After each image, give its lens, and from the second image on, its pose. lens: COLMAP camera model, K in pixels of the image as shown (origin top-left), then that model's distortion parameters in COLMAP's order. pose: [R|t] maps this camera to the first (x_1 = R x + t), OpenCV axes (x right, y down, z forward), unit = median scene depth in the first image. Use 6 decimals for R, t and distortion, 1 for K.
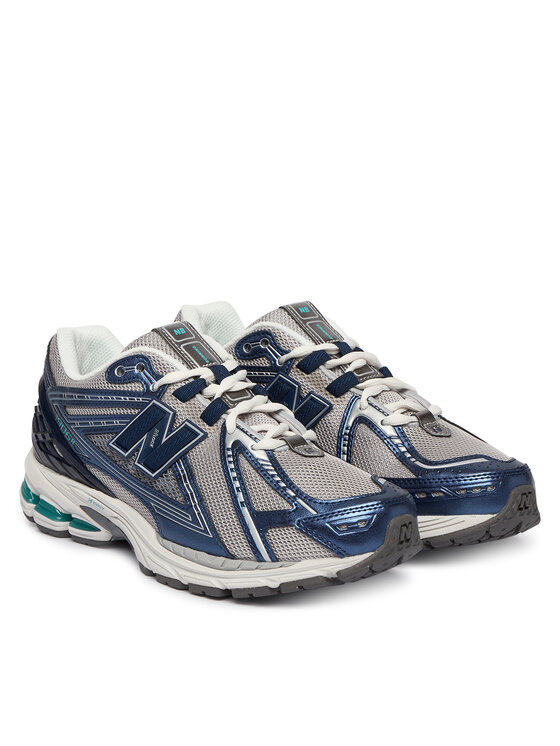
lens RADIAL K [[1467.4, 0, 280.0], [0, 1467.4, 373.0], [0, 0, 1]] dist [0.201709, 0.022444]
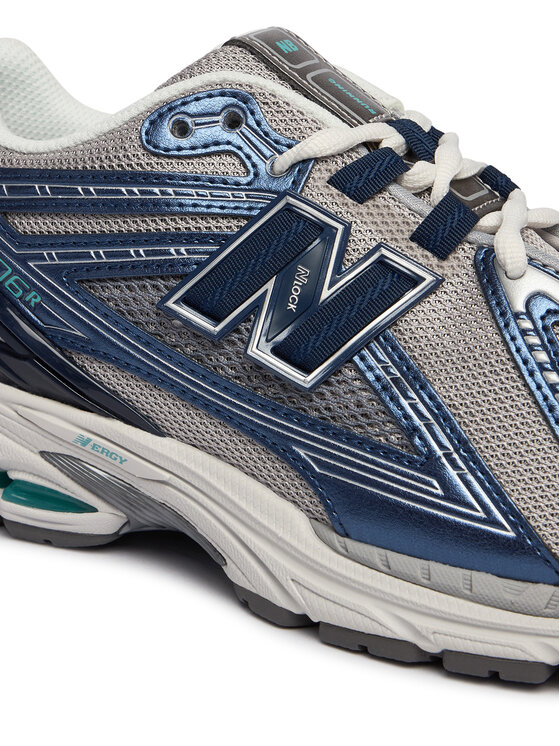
lens RADIAL K [[1622.6, 0, 280.0], [0, 1622.6, 373.0], [0, 0, 1]] dist [-0.031778, -0.325080]
pose [[0.954343, -0.004305, 0.298681, -0.221463], [-0.015075, 0.997928, 0.062553, 0.039285], [-0.298332, -0.064199, 0.952301, 0.571038]]
